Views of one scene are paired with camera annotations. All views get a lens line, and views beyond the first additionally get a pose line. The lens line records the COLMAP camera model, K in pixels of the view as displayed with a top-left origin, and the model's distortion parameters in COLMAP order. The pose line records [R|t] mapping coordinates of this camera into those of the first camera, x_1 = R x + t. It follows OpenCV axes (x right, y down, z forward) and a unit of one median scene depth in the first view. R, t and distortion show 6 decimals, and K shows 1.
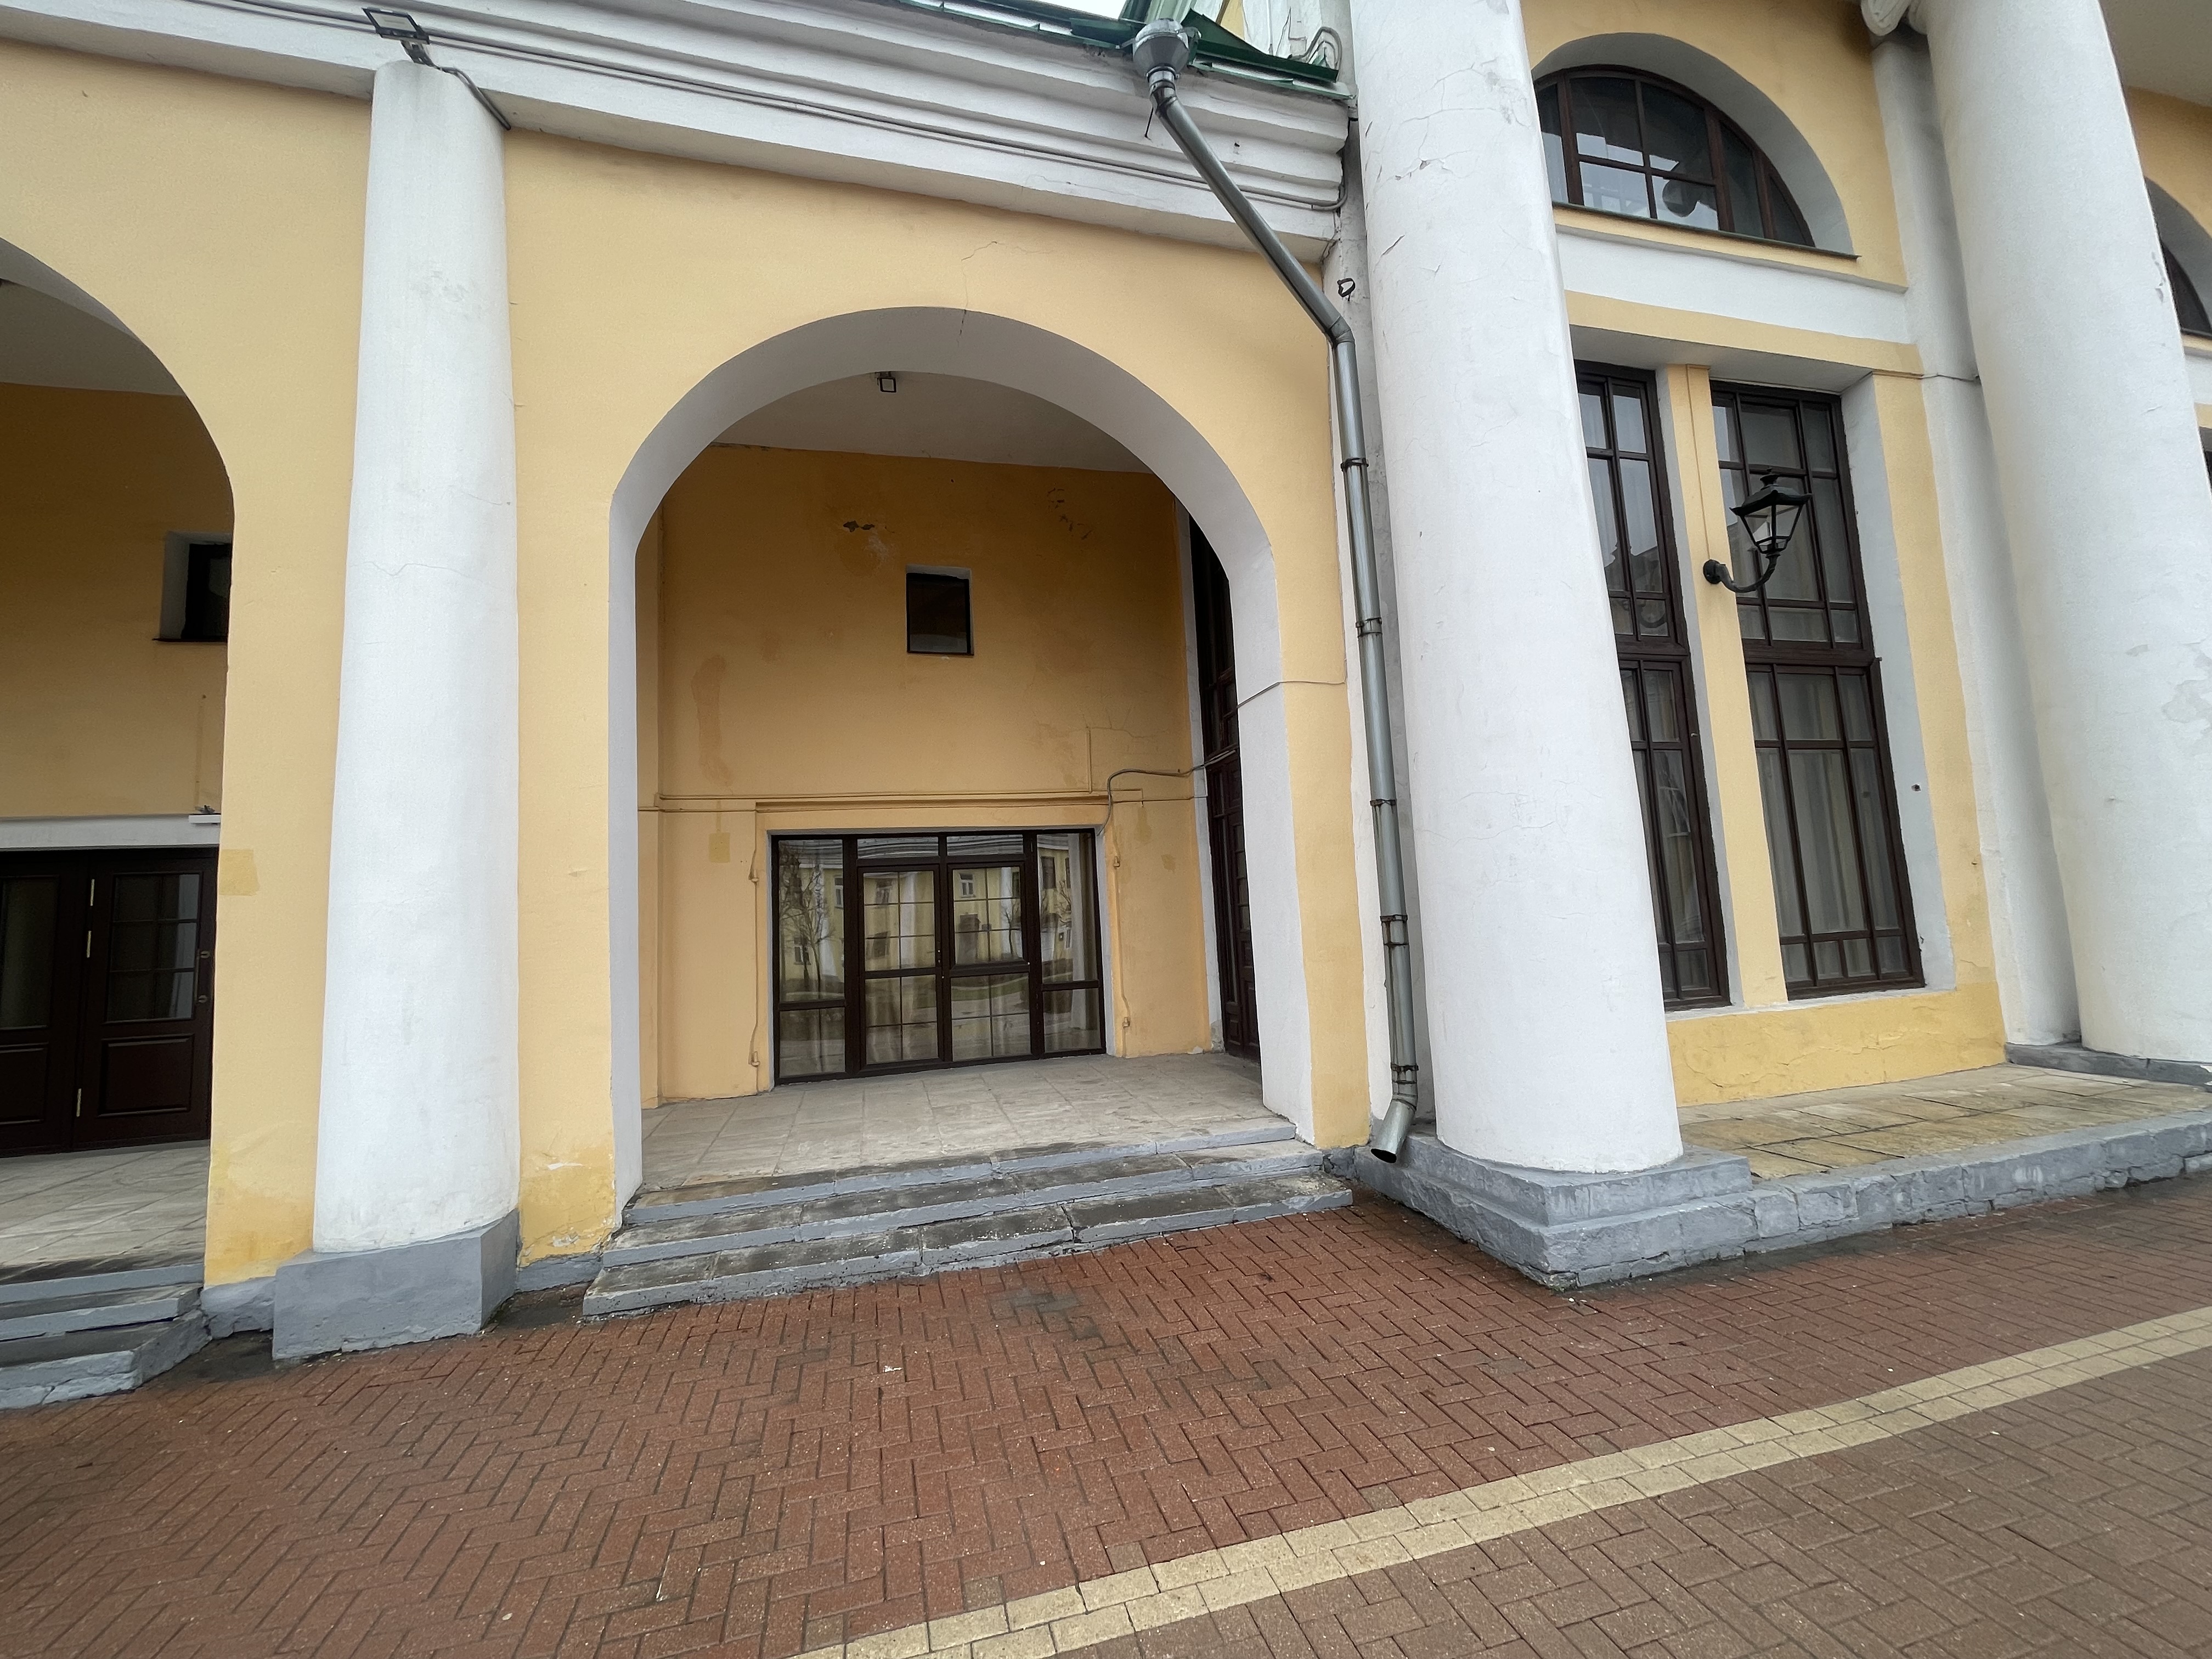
lens RADIAL K [[894.4, 0, 1106.0], [0, 894.4, 829.5], [0, 0, 1]] dist [-0.000229, 0.004007]
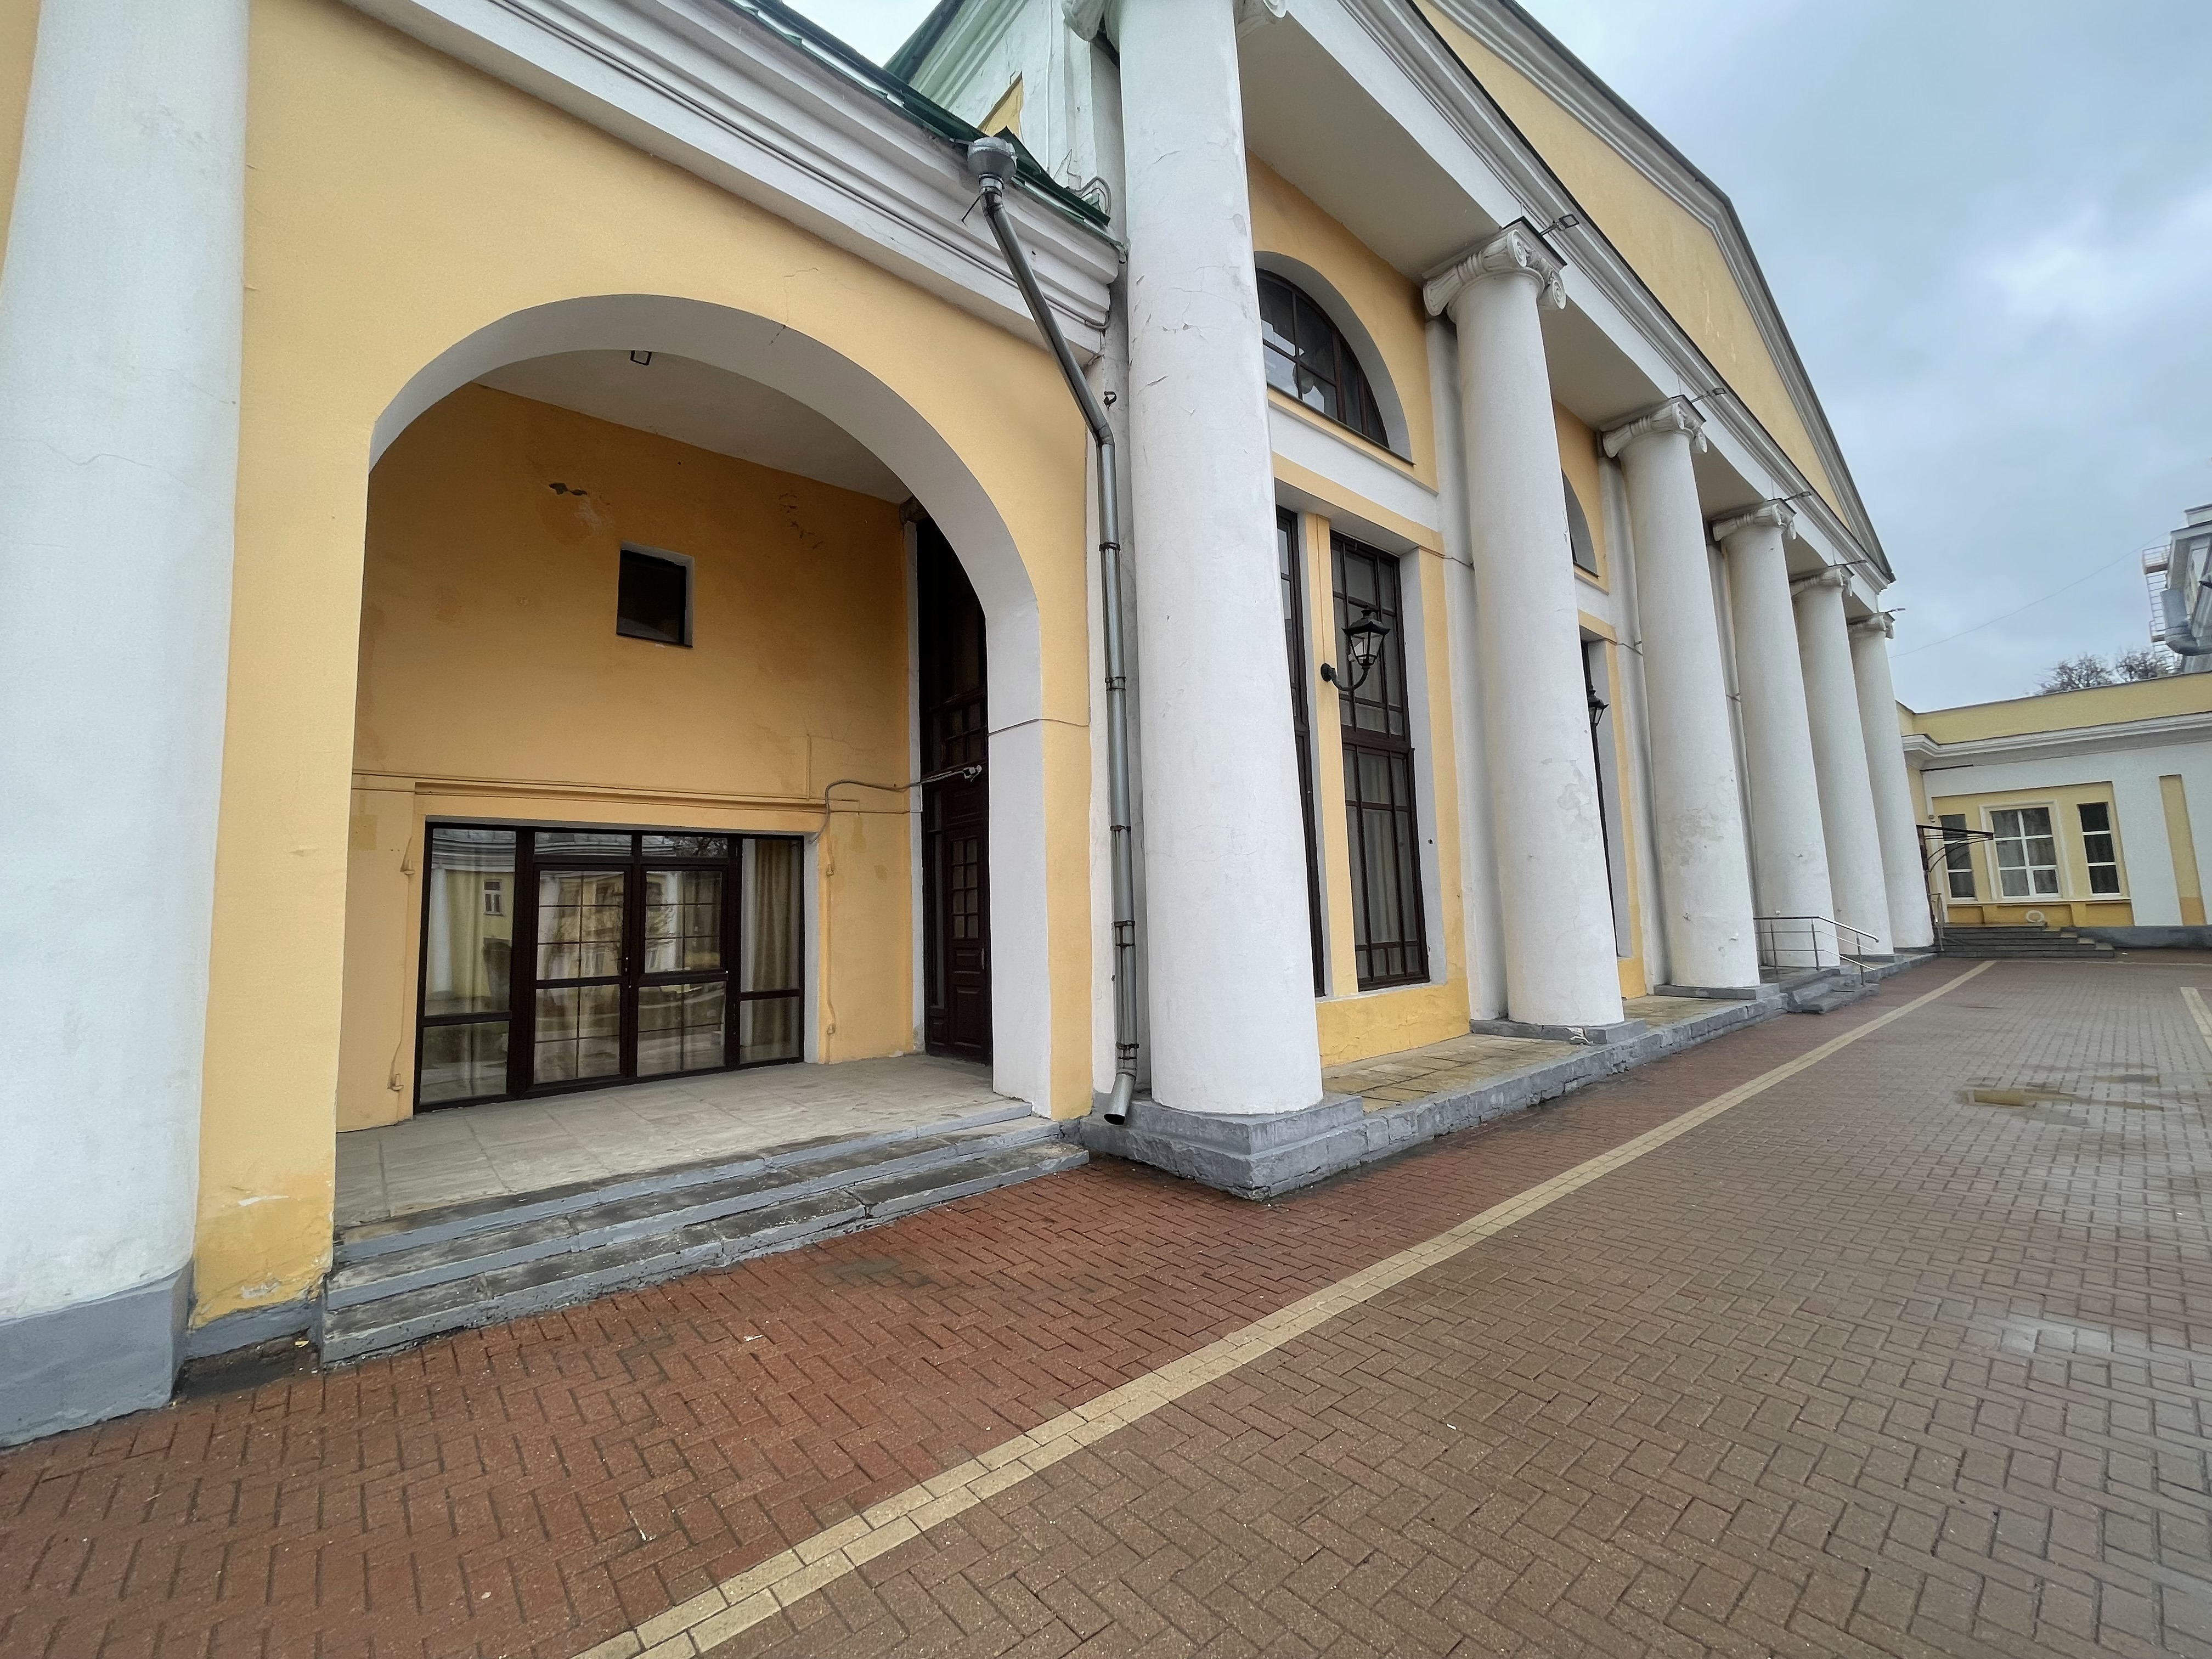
lens RADIAL K [[888.7, 0, 1106.0], [0, 888.7, 829.5], [0, 0, 1]] dist [0.022618, -0.006203]
pose [[0.903532, 0.062363, 0.423957, -0.226231], [-0.052552, 0.998011, -0.034806, 0.015046], [-0.425285, 0.009168, 0.905013, -0.086260]]
